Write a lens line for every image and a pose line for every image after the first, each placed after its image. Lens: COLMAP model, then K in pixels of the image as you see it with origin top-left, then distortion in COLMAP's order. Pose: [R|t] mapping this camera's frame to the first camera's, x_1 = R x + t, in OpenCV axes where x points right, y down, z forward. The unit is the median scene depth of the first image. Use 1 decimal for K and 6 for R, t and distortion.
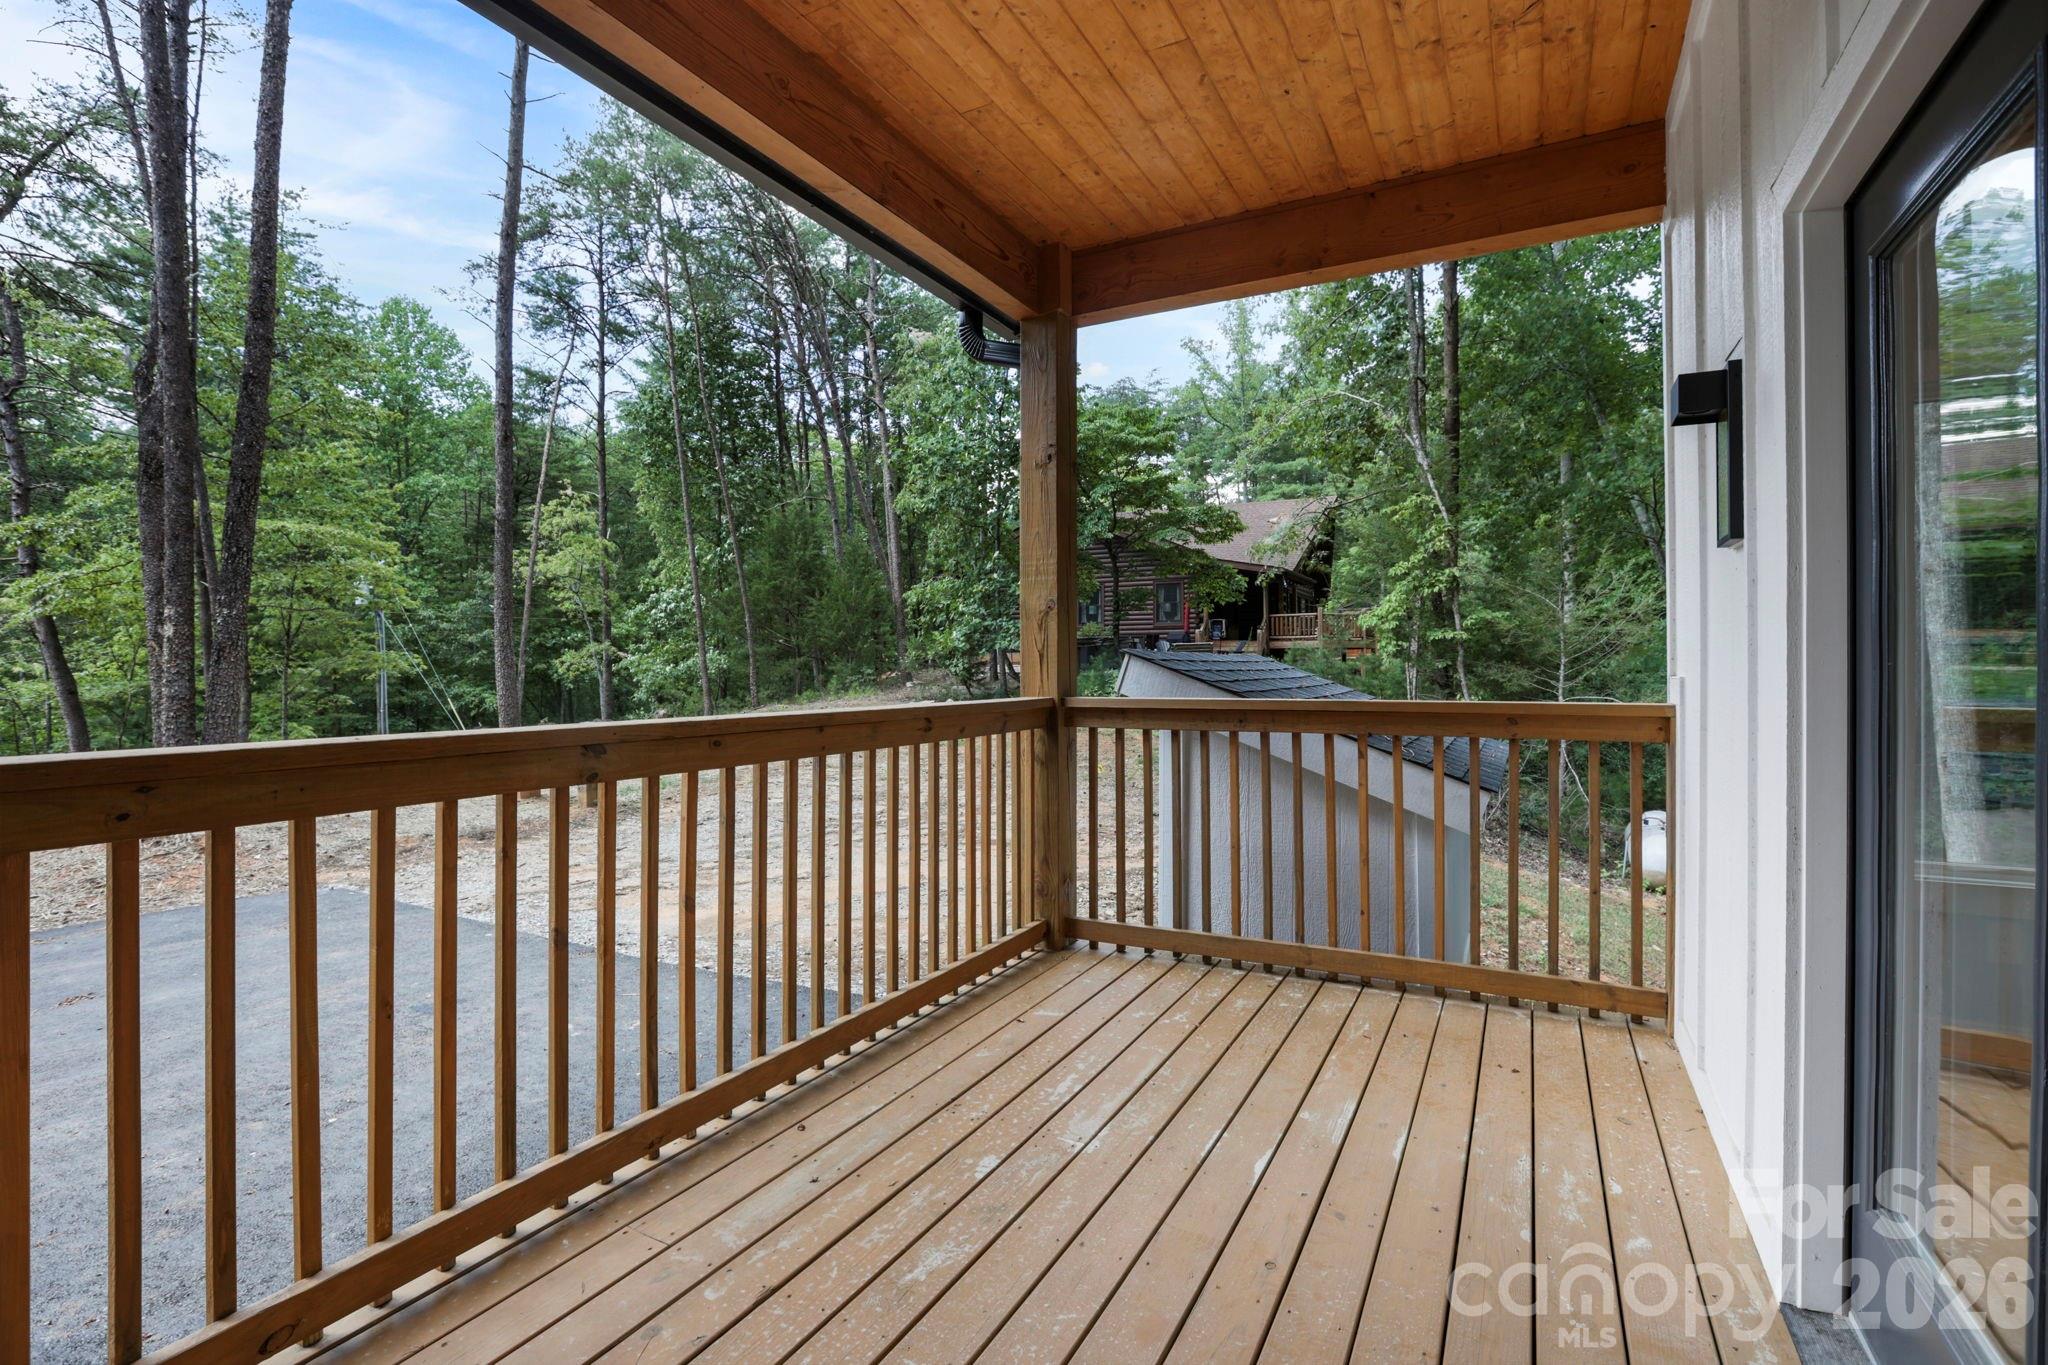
lens RADIAL K [[939.7, 0, 1038.1], [0, 939.7, 675.6], [0, 0, 1]] dist [-0.039779, 0.015632]
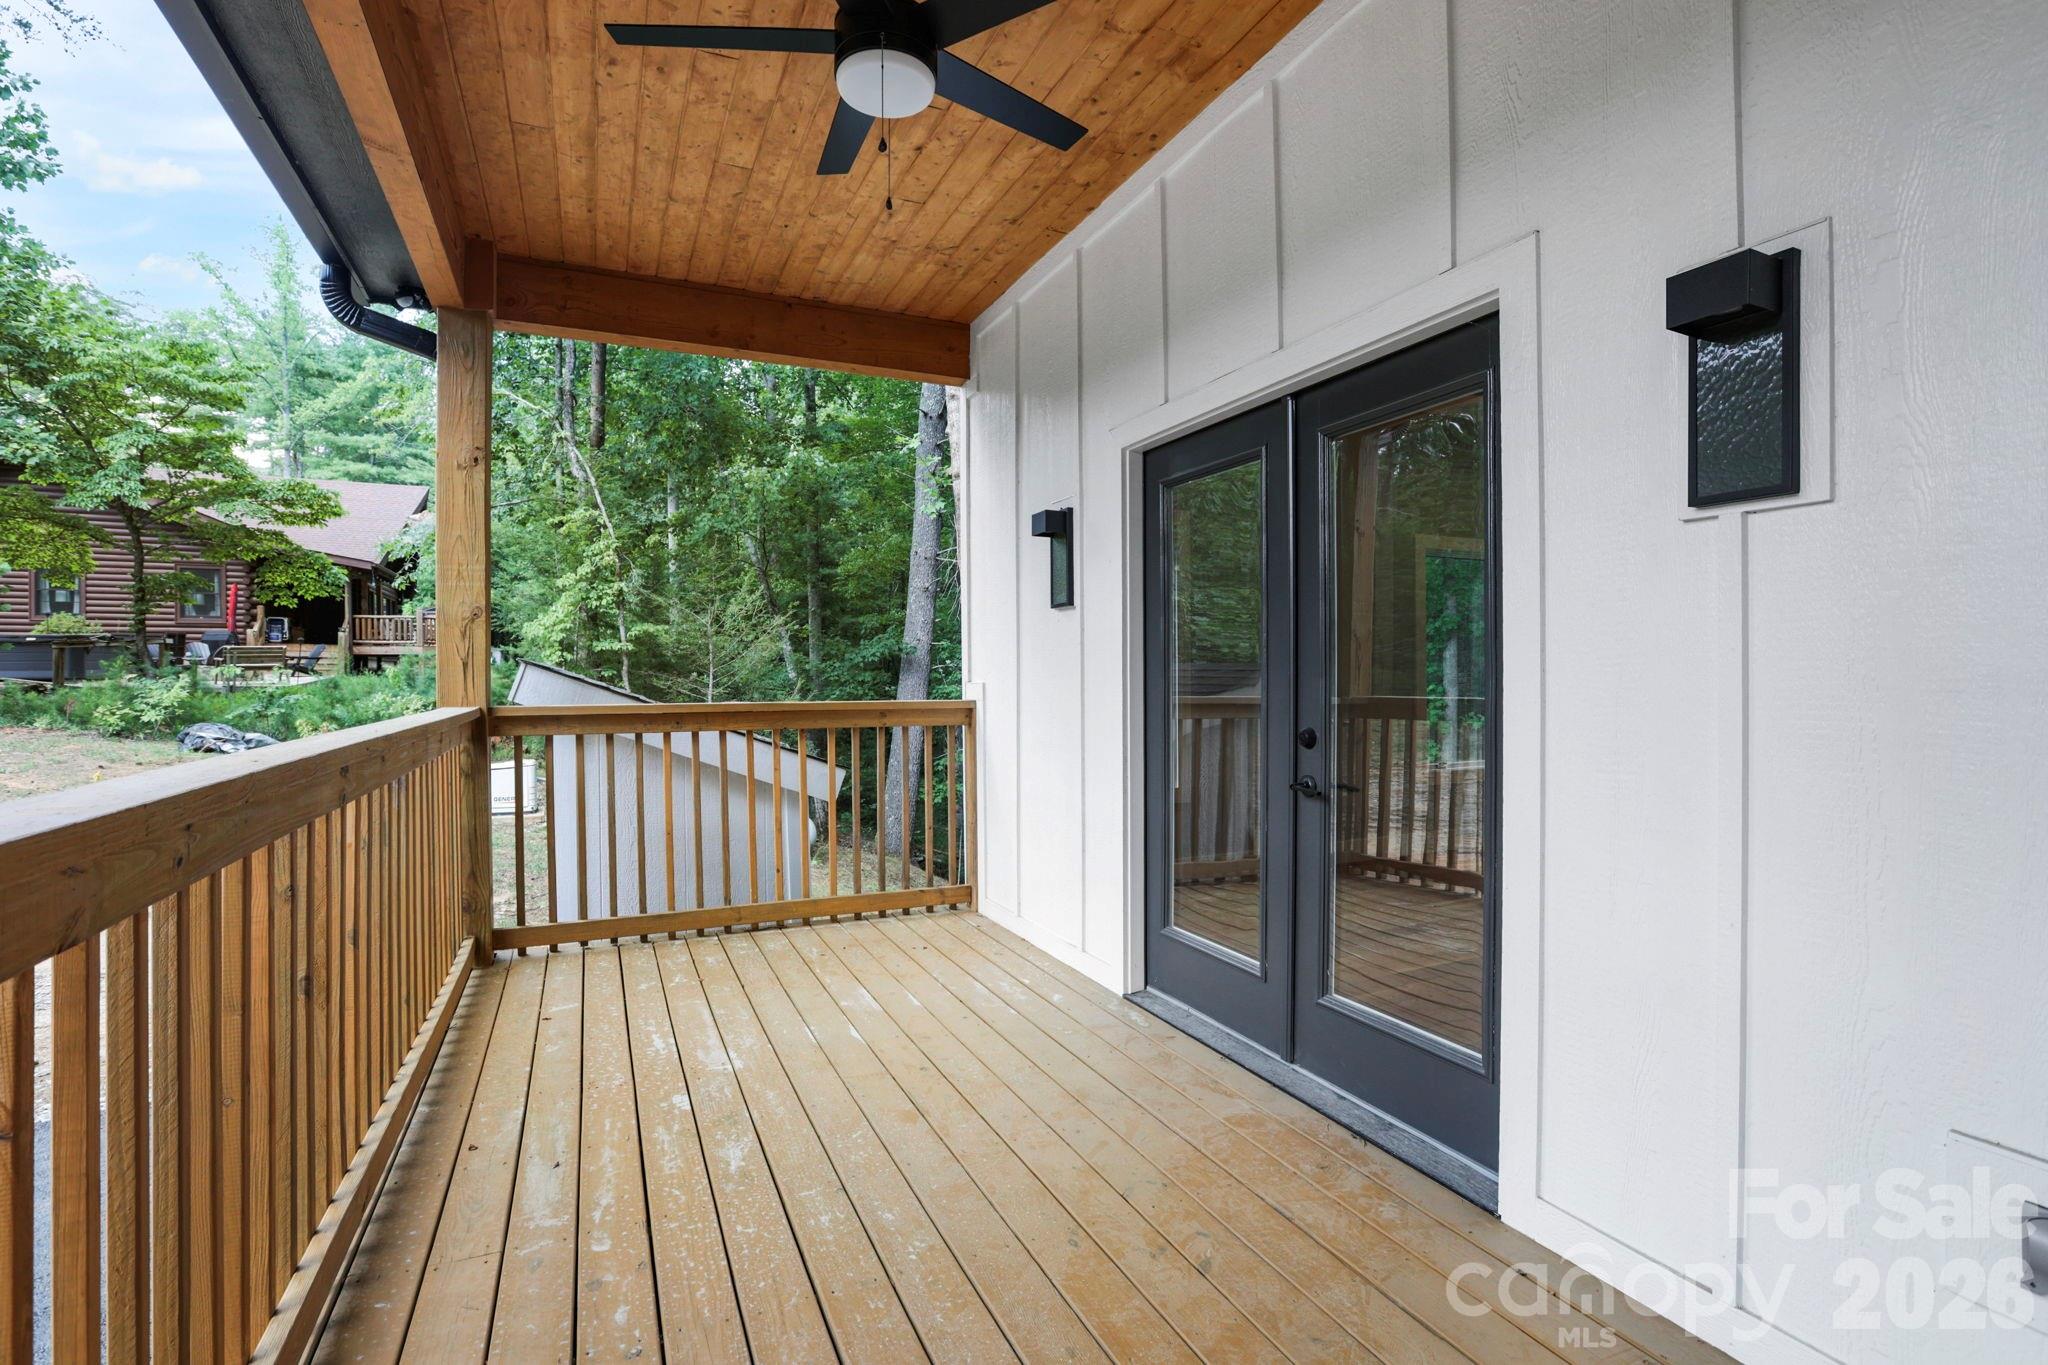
lens RADIAL K [[937.8, 0, 1024.0], [0, 937.8, 682.5], [0, 0, 1]] dist [-0.048894, 0.016912]
pose [[0.608883, -0.003092, 0.793254, -0.382432], [0.005204, 0.999986, -0.000097, 0.001900], [-0.793243, 0.004187, 0.608891, -0.026235]]
